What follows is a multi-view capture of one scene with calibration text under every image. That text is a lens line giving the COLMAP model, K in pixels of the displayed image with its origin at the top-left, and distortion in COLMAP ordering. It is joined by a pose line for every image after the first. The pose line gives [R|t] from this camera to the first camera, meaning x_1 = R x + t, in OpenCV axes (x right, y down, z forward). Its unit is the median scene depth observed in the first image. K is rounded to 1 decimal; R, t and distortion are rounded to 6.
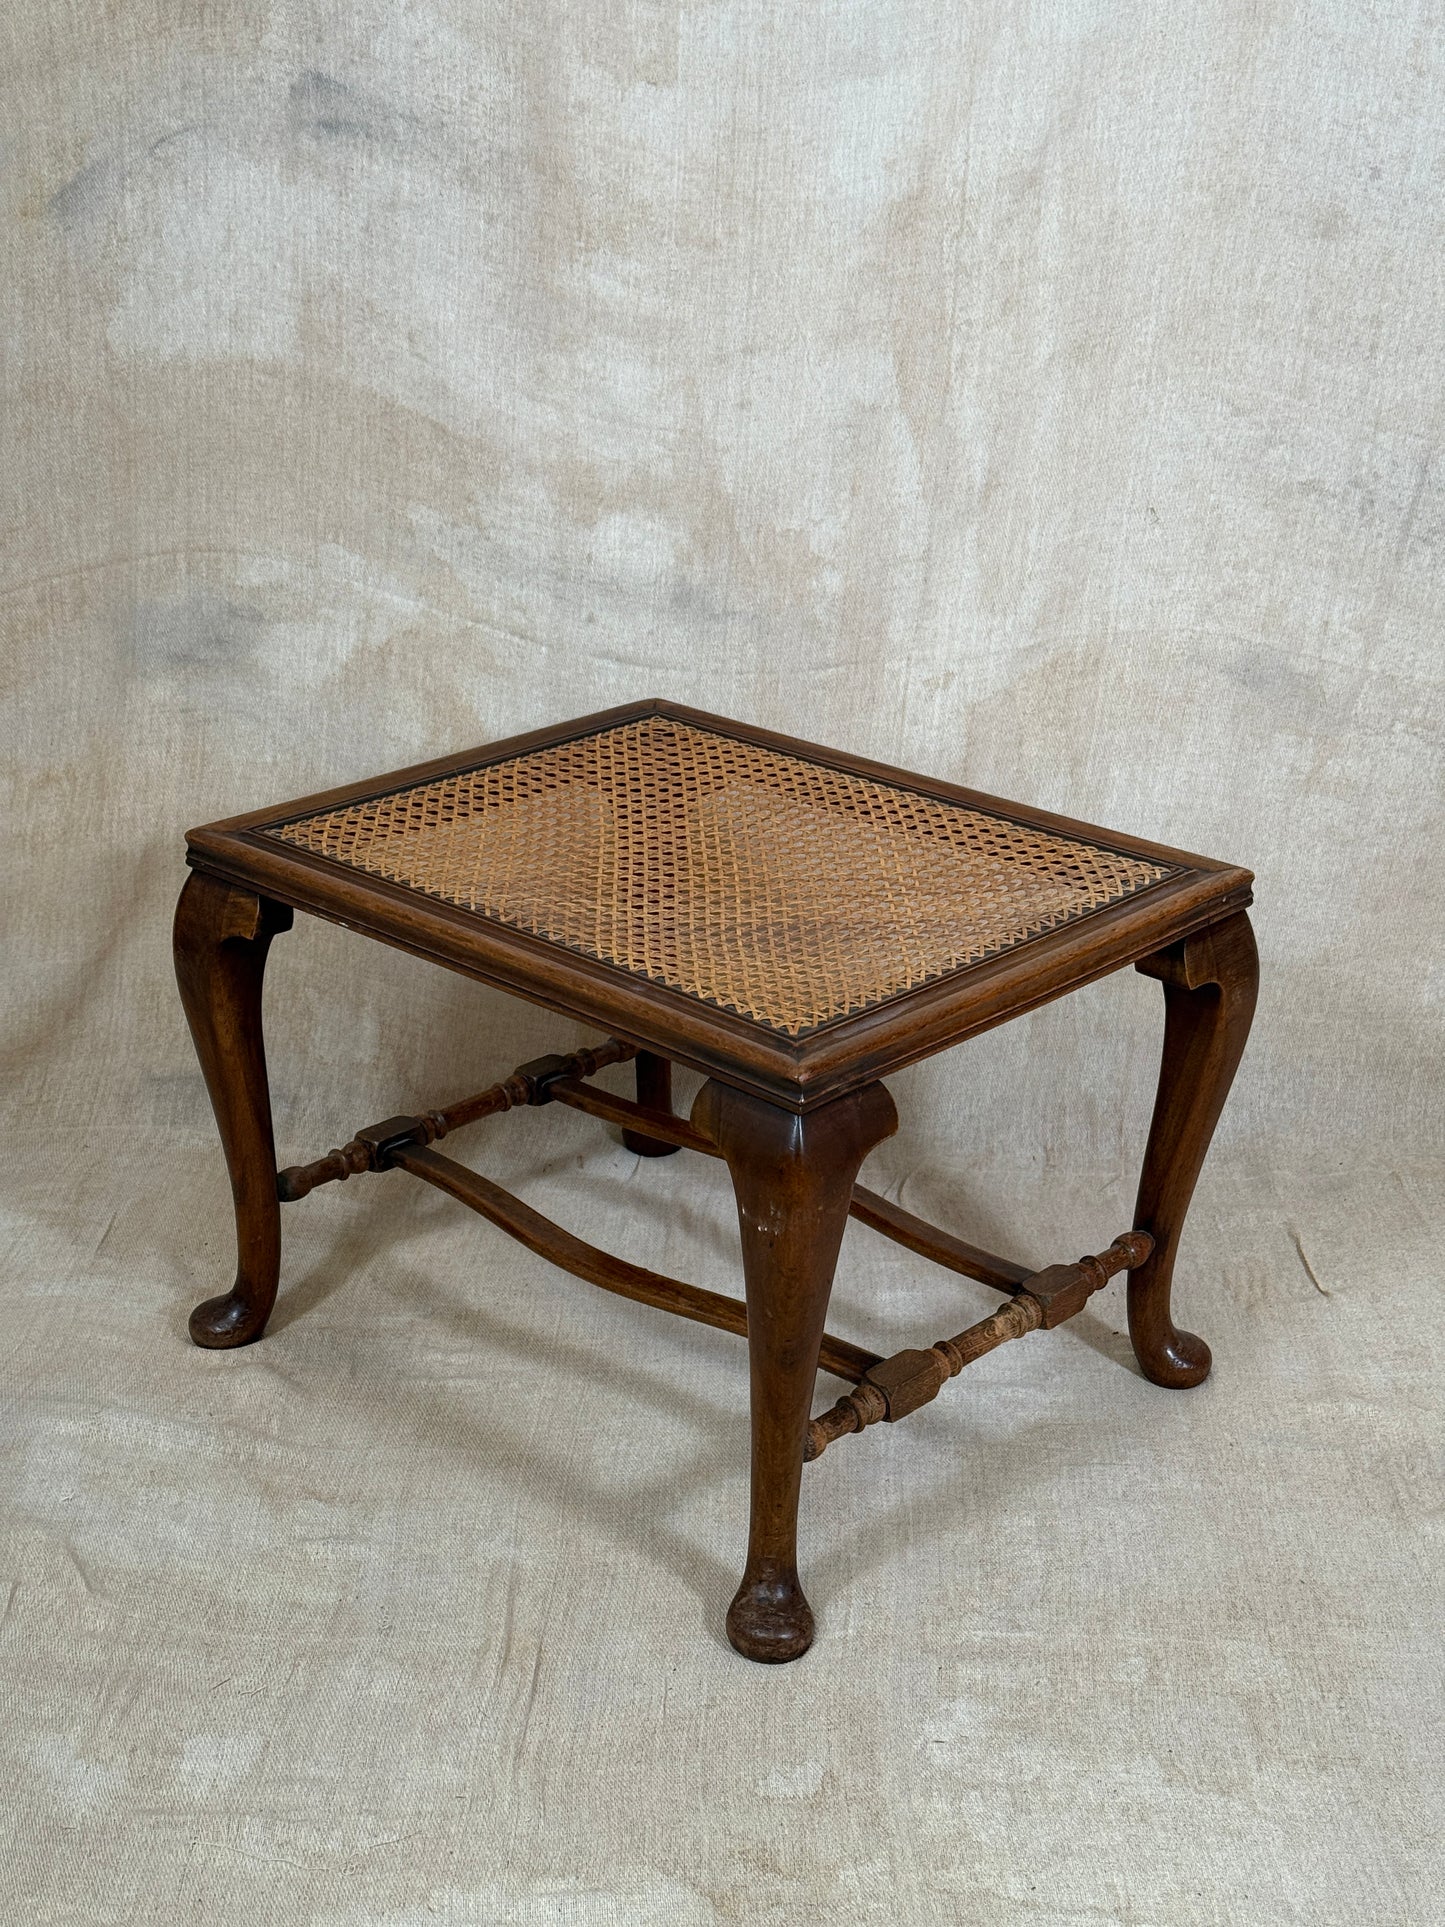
lens RADIAL K [[2664.3, 0, 725.5], [0, 2664.3, 974.1], [0, 0, 1]] dist [0.104723, 0.000000]
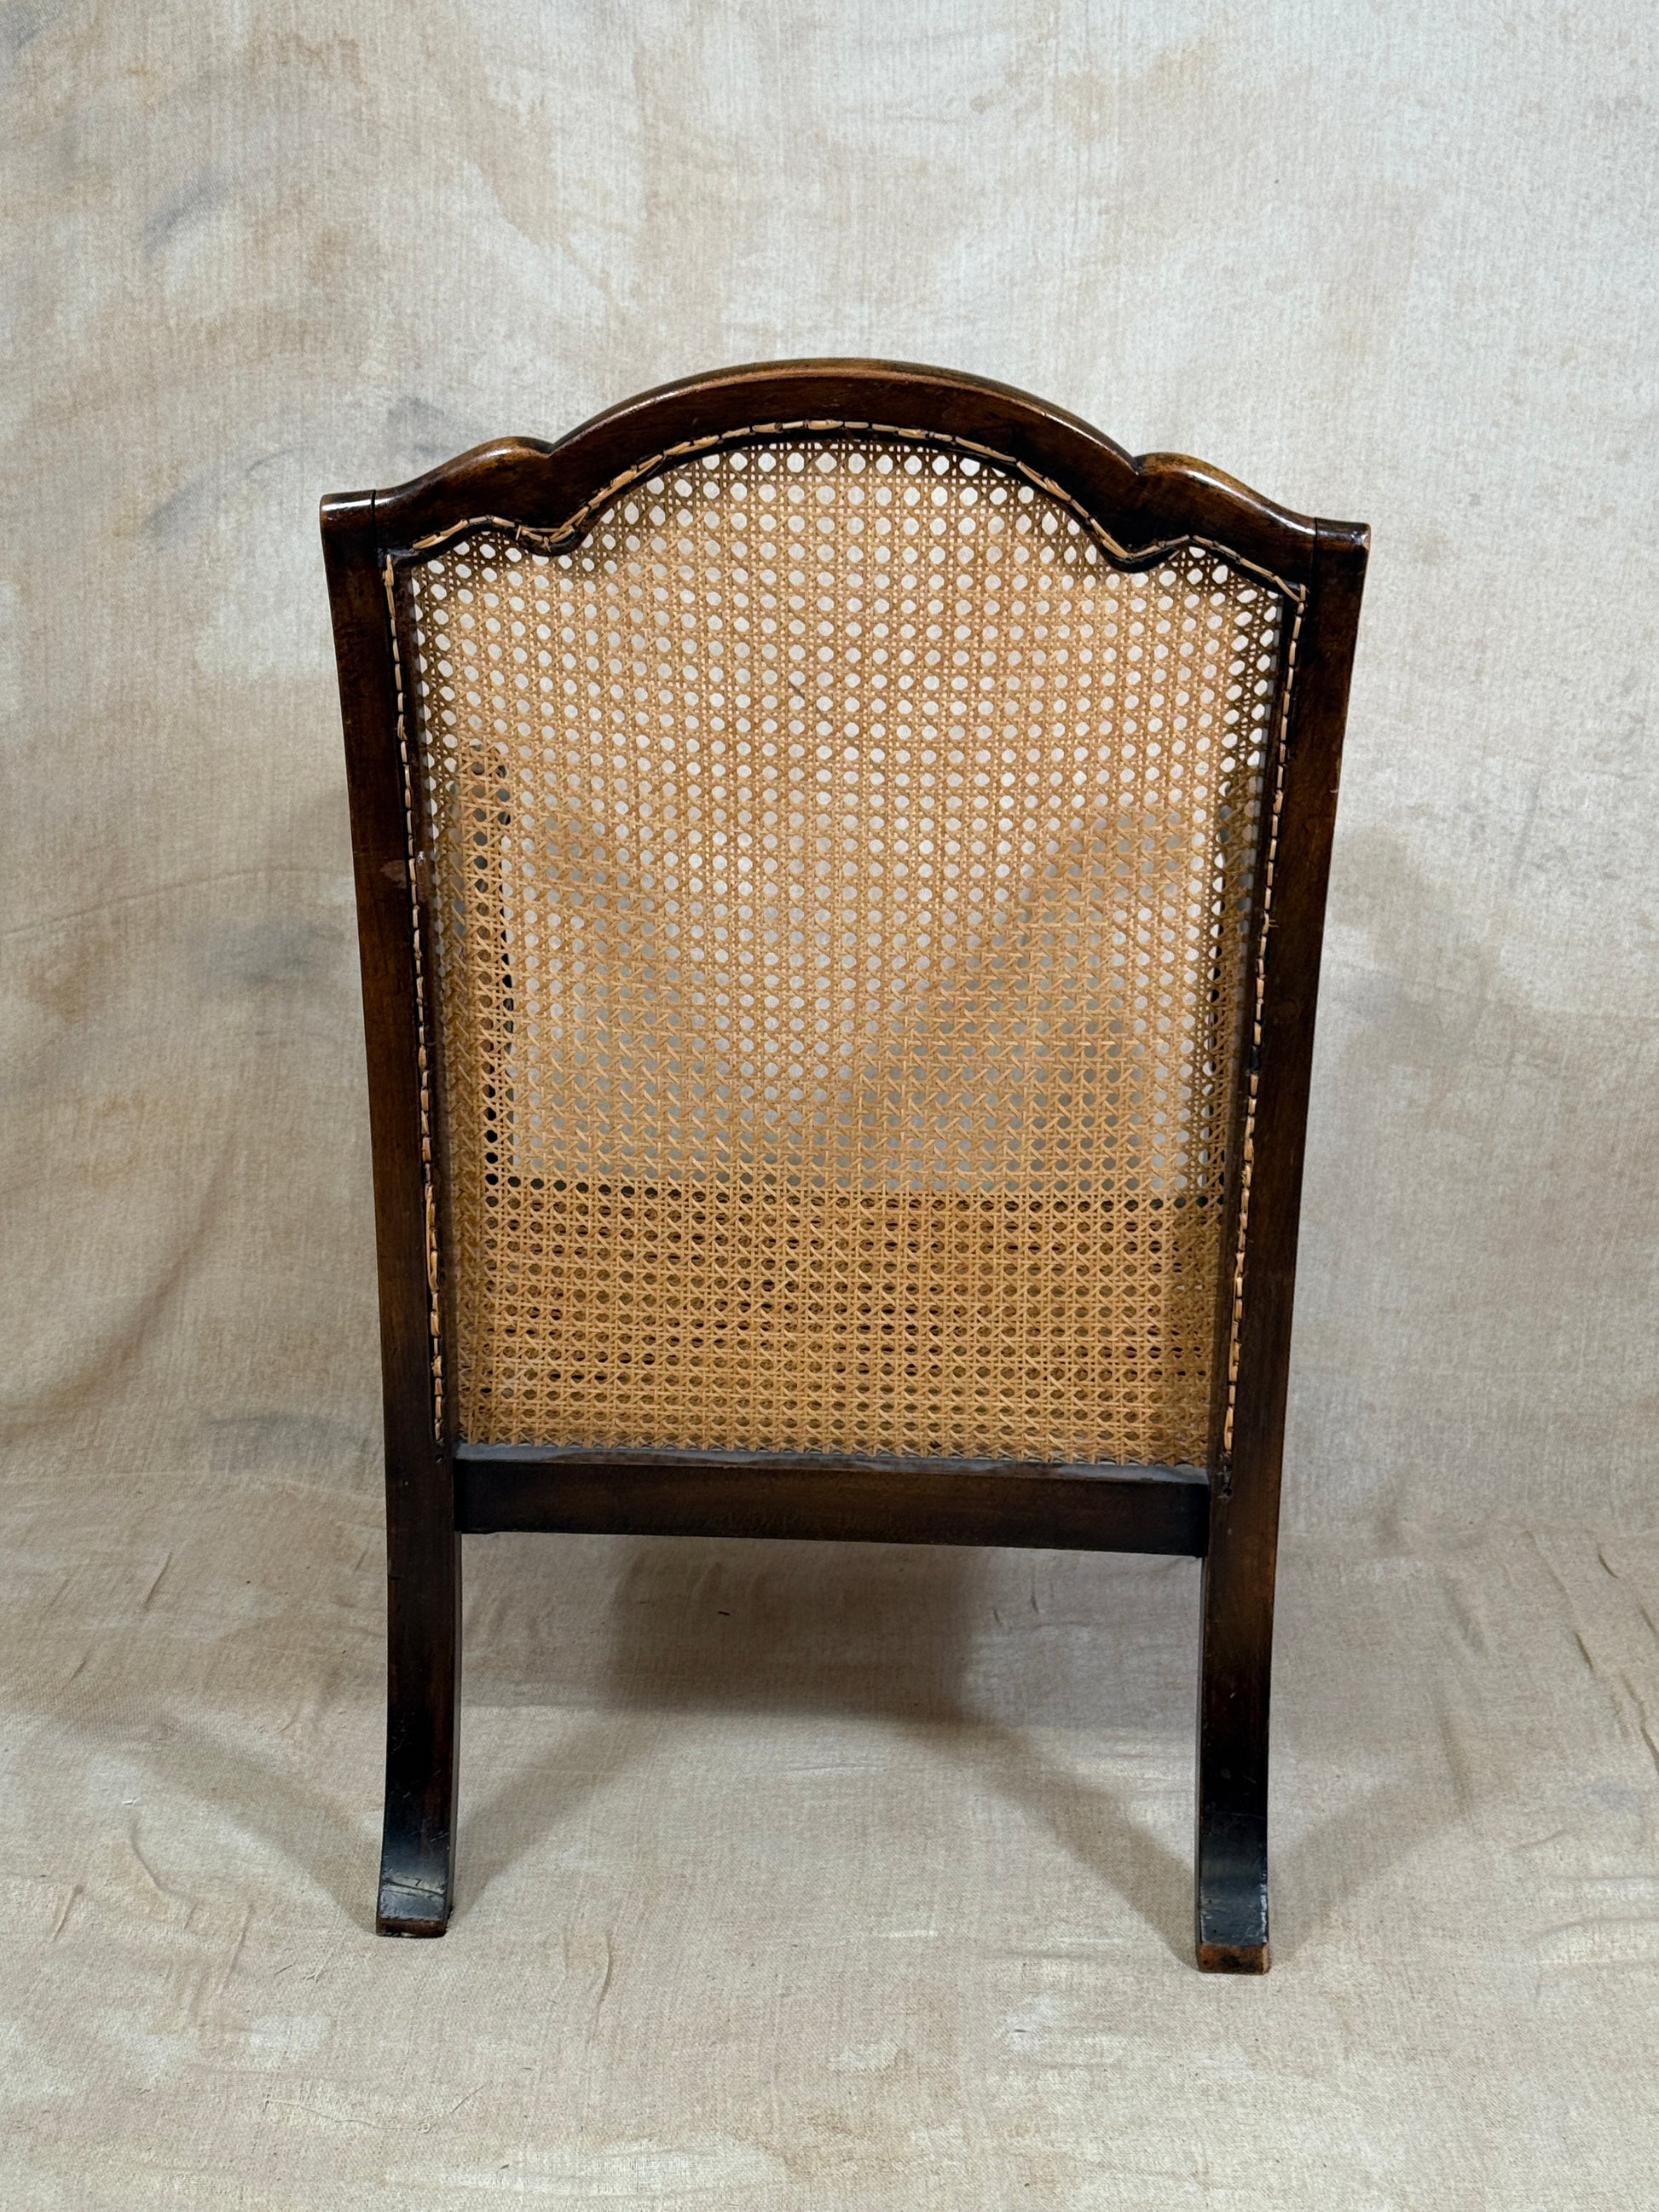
lens RADIAL K [[3263.4, 0, 805.3], [0, 3263.4, 1117.7], [0, 0, 1]] dist [0.105377, 0.000000]
pose [[0.999901, 0.006527, -0.012488, 0.010424], [-0.007947, 0.993068, -0.117271, 0.072153], [0.011636, 0.117358, 0.993021, -0.175109]]
